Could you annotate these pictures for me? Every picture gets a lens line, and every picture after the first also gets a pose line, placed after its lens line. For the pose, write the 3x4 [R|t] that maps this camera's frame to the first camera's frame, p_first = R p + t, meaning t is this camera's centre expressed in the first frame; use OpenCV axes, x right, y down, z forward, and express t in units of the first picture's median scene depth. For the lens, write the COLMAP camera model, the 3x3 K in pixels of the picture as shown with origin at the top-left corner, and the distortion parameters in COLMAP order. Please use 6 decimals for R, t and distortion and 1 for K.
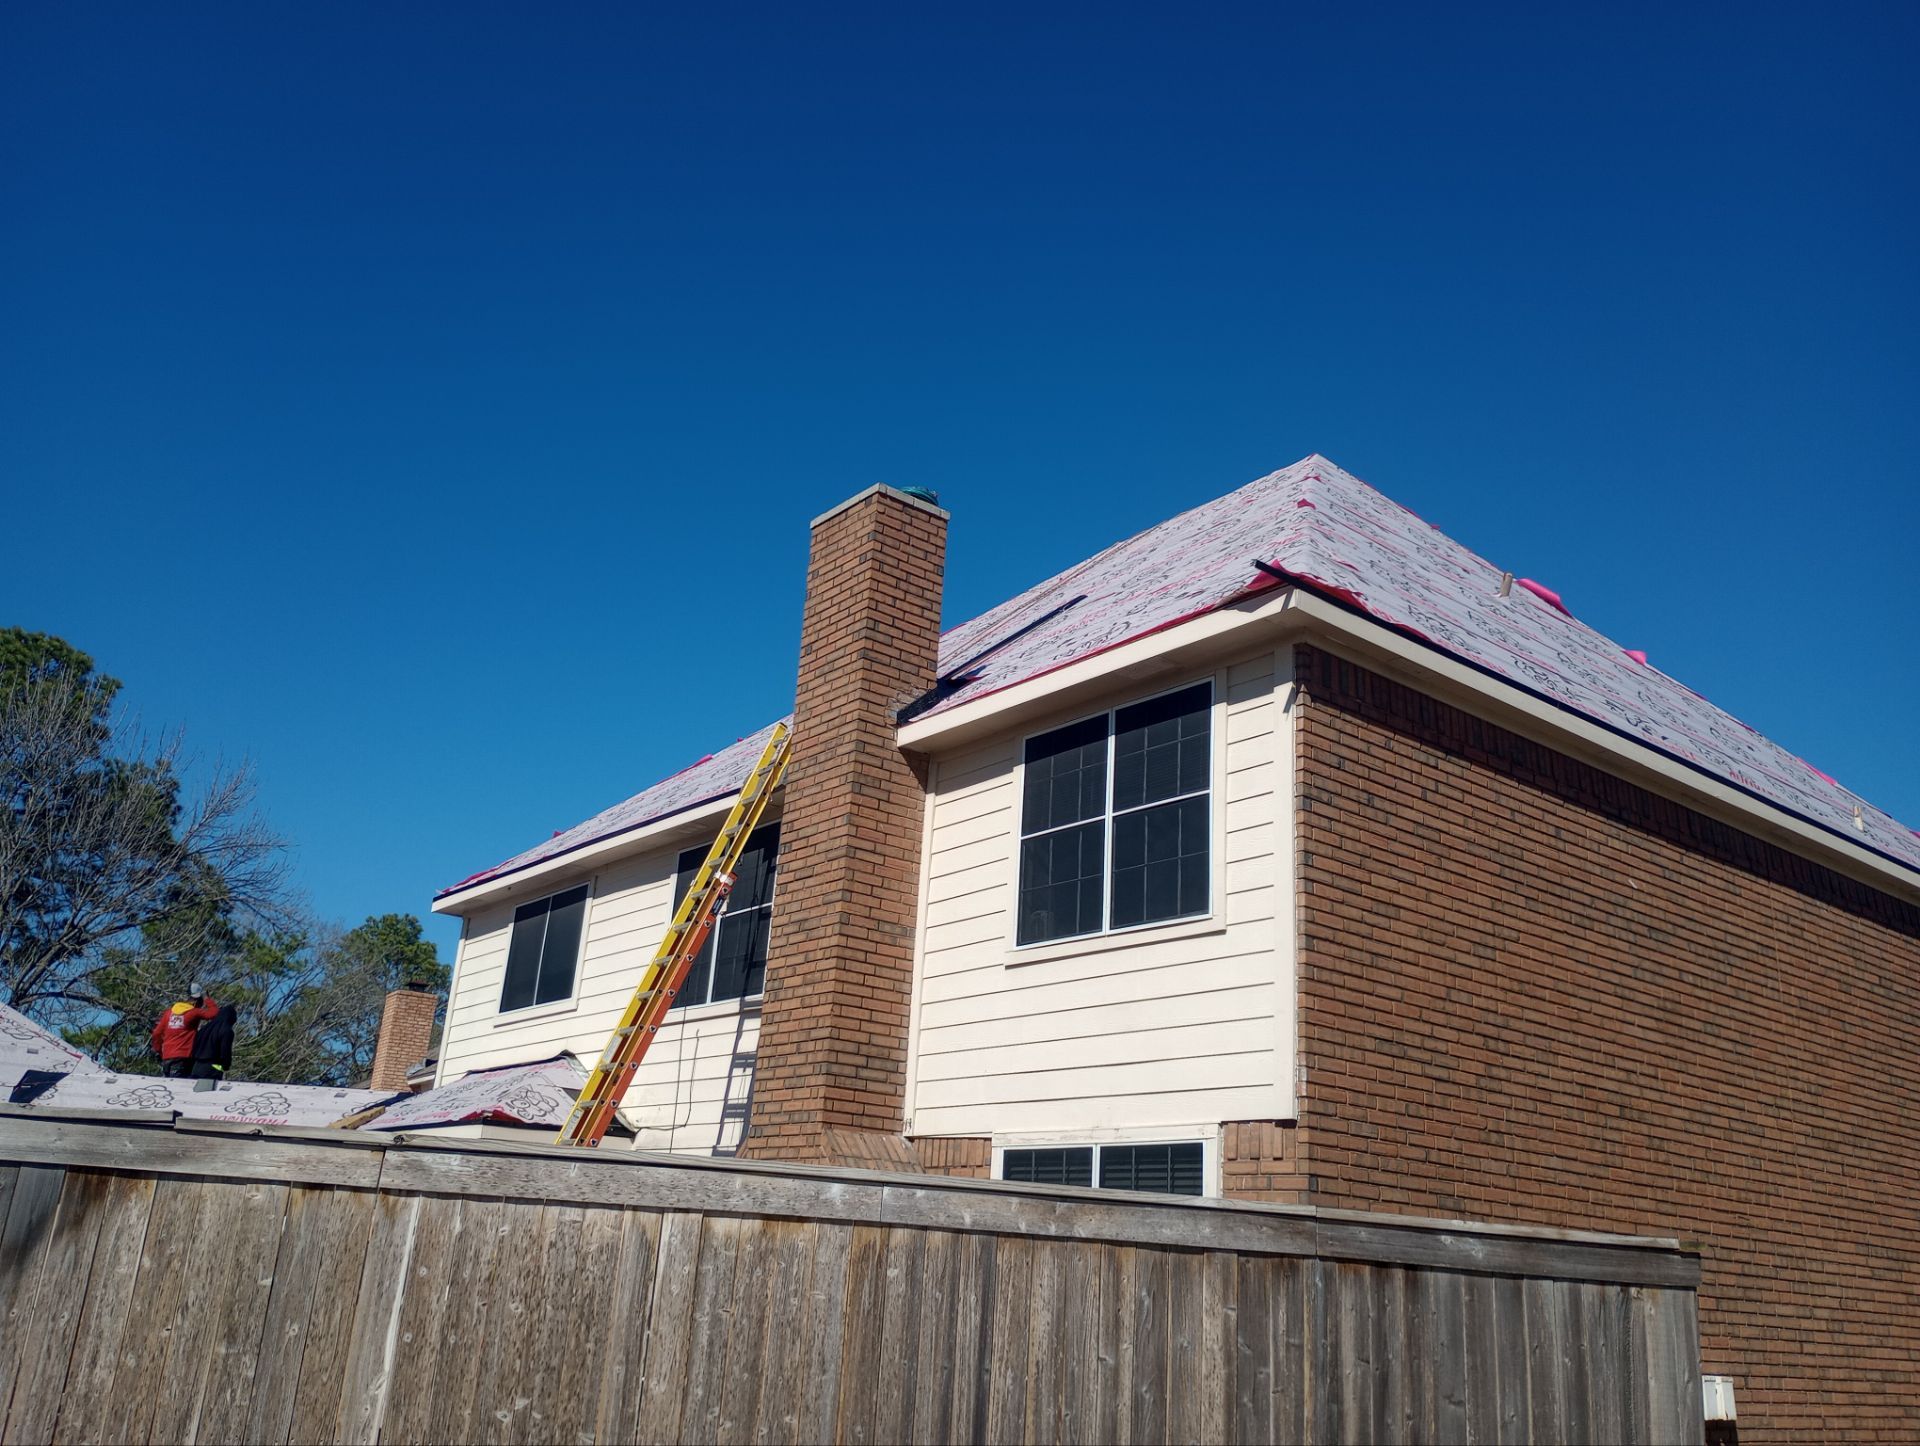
lens RADIAL K [[1569.0, 0, 958.1], [0, 1569.0, 714.5], [0, 0, 1]] dist [0.071215, -0.096608]
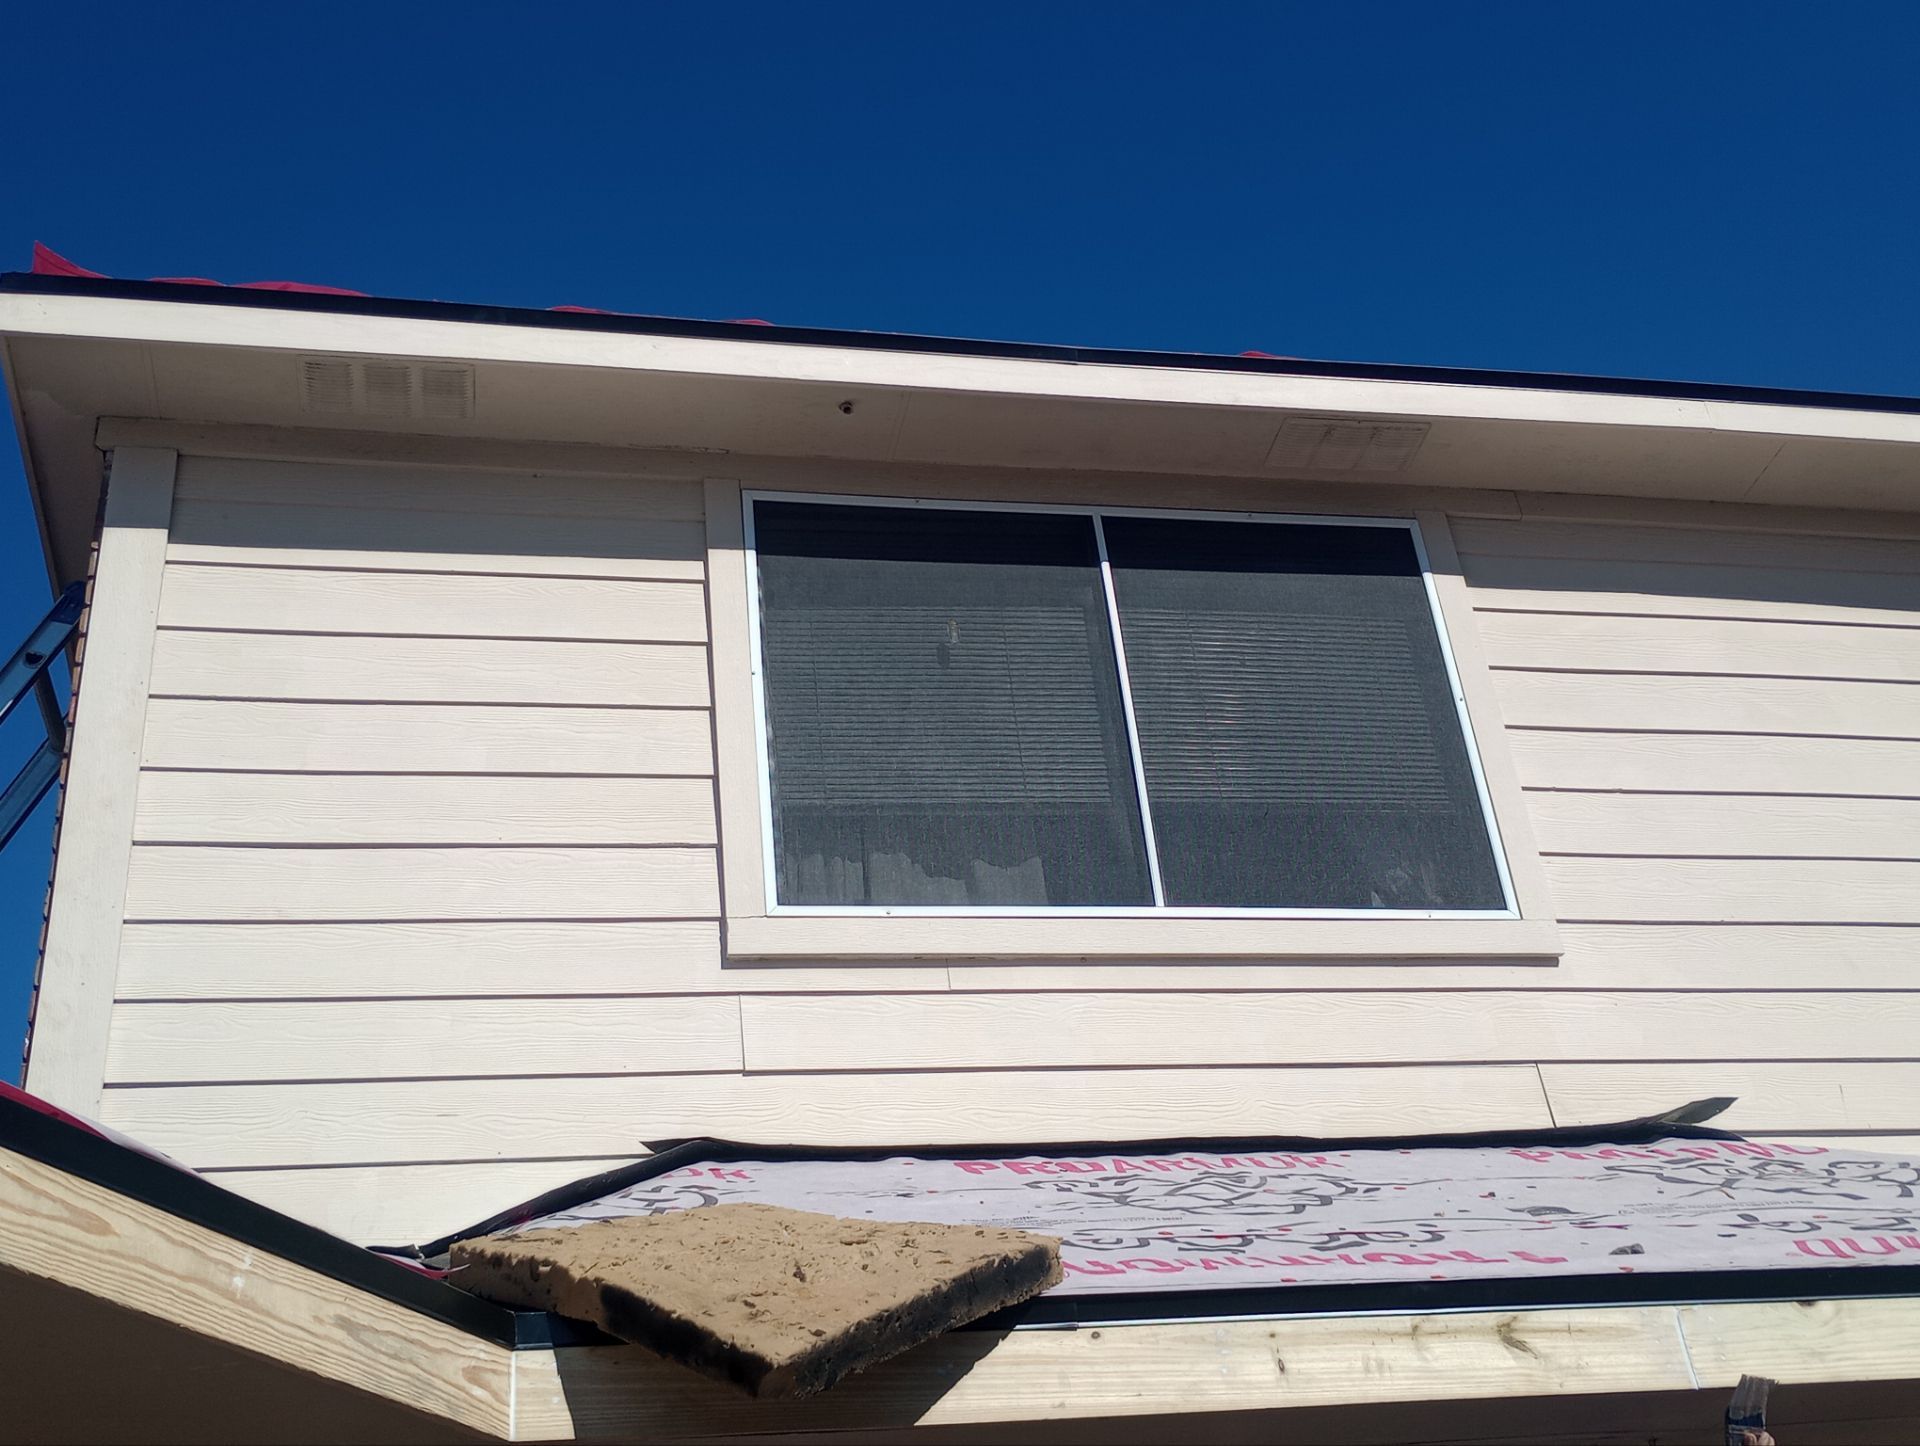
lens RADIAL K [[2238.7, 0, 932.3], [0, 2238.7, 718.6], [0, 0, 1]] dist [0.022843, 0.032849]
pose [[0.460327, 0.387383, 0.798770, -0.732224], [-0.180146, 0.921811, -0.343238, 0.366977], [-0.869279, 0.014107, 0.494120, 1.158034]]
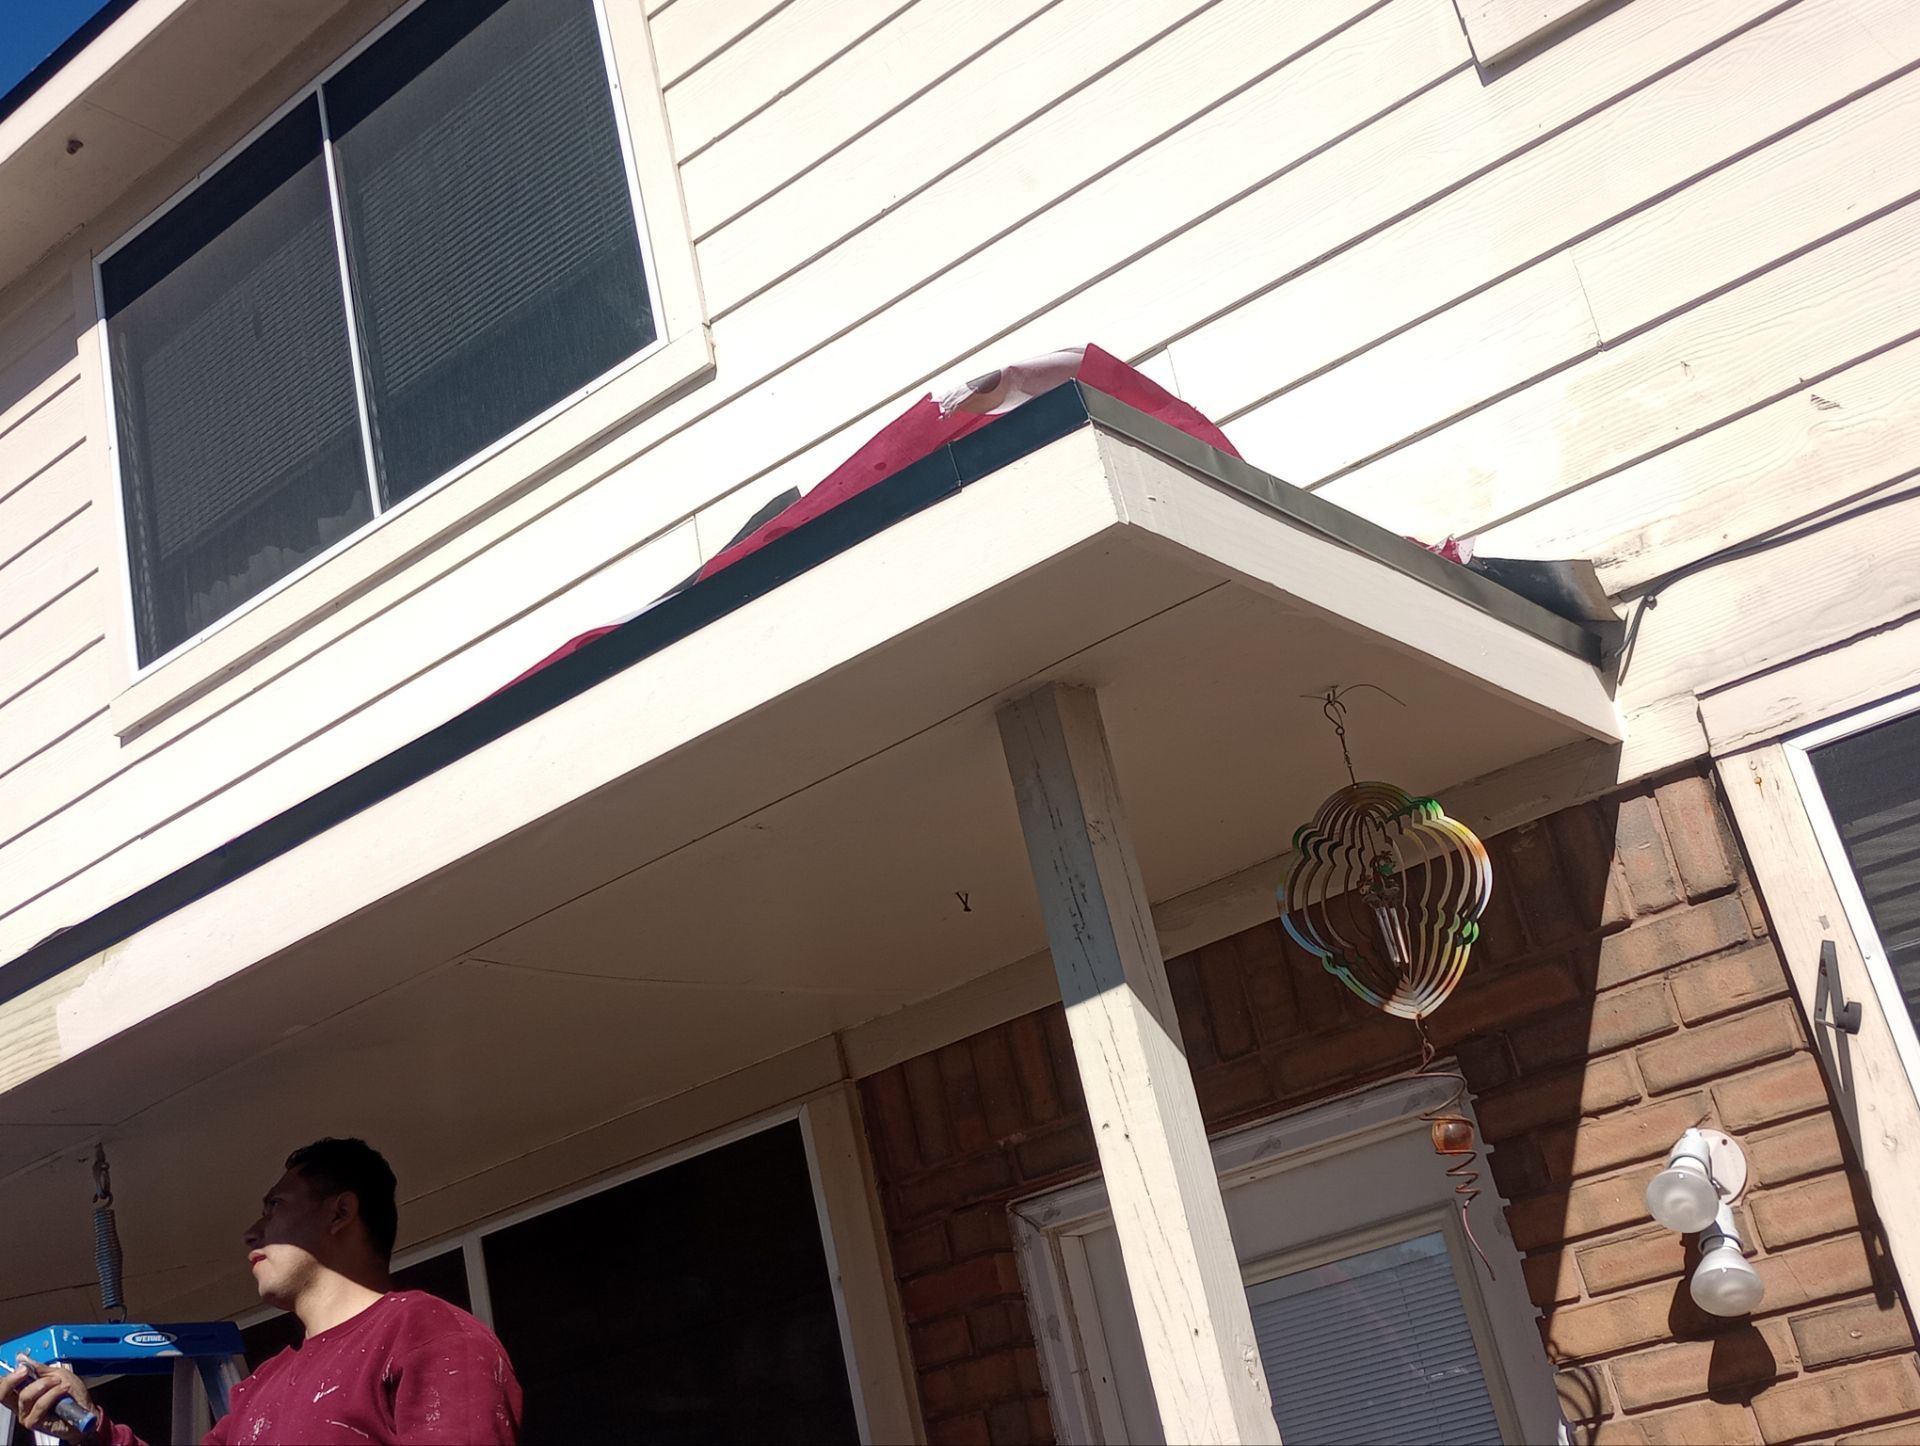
lens RADIAL K [[2229.9, 0, 959.5], [0, 2229.9, 775.2], [0, 0, 1]] dist [0.054030, -0.018080]
pose [[0.937167, -0.158926, 0.310581, -0.393183], [0.164573, 0.986331, 0.008117, 0.306248], [-0.307625, 0.043506, 0.950512, 0.914565]]
